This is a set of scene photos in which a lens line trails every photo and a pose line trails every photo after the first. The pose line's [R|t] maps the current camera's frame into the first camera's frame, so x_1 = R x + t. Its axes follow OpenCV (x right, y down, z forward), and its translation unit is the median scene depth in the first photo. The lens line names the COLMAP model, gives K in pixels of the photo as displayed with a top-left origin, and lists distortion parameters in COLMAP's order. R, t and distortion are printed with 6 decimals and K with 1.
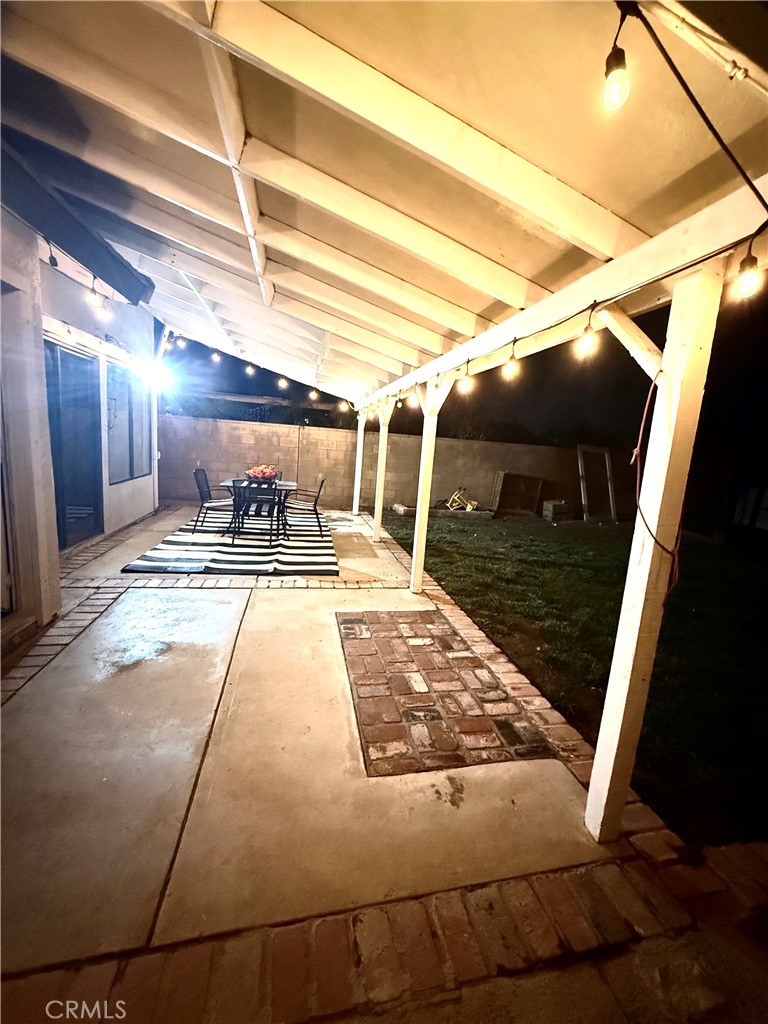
lens RADIAL K [[407.5, 0, 386.7], [0, 407.5, 507.1], [0, 0, 1]] dist [-0.001235, 0.000012]
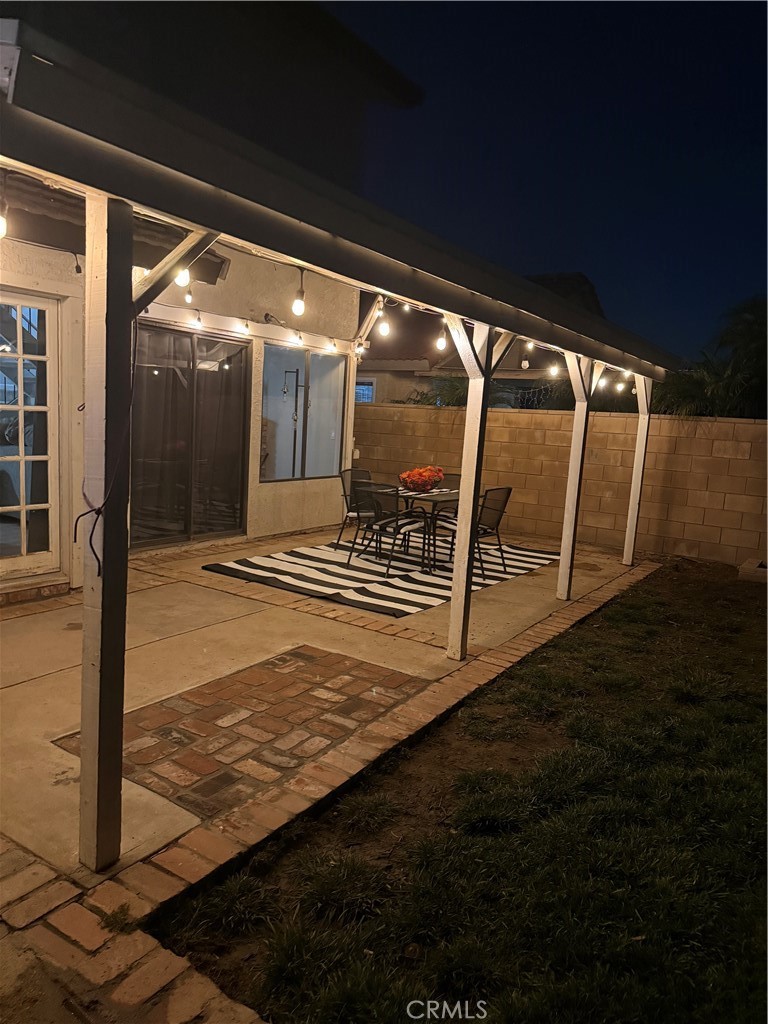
lens RADIAL K [[713.6, 0, 384.0], [0, 713.6, 512.0], [0, 0, 1]] dist [0.184147, -0.363164]
pose [[0.705954, 0.062187, -0.705523, 0.725020], [-0.116684, 0.992738, -0.029253, 0.029118], [0.698580, 0.102975, 0.708083, 0.109284]]
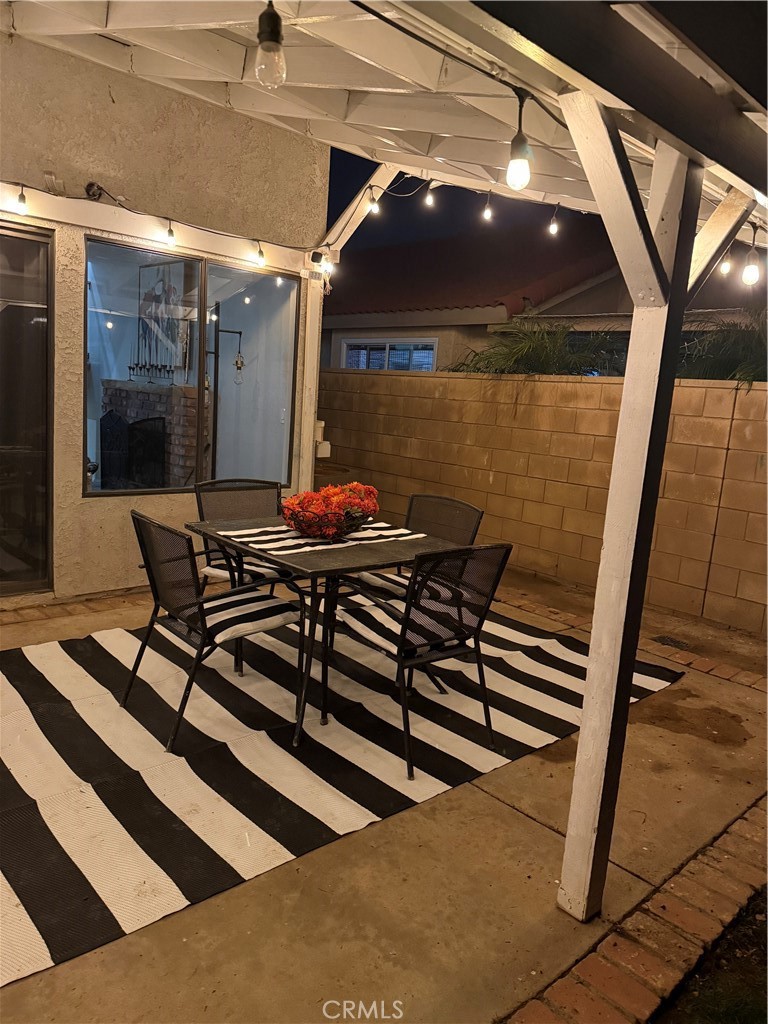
lens RADIAL K [[717.6, 0, 384.0], [0, 717.6, 512.0], [0, 0, 1]] dist [0.084233, -0.162189]
pose [[0.510523, 0.101017, -0.853910, 0.284490], [-0.168001, 0.985654, 0.016161, -0.128218], [0.843293, 0.135207, 0.520170, 1.011312]]
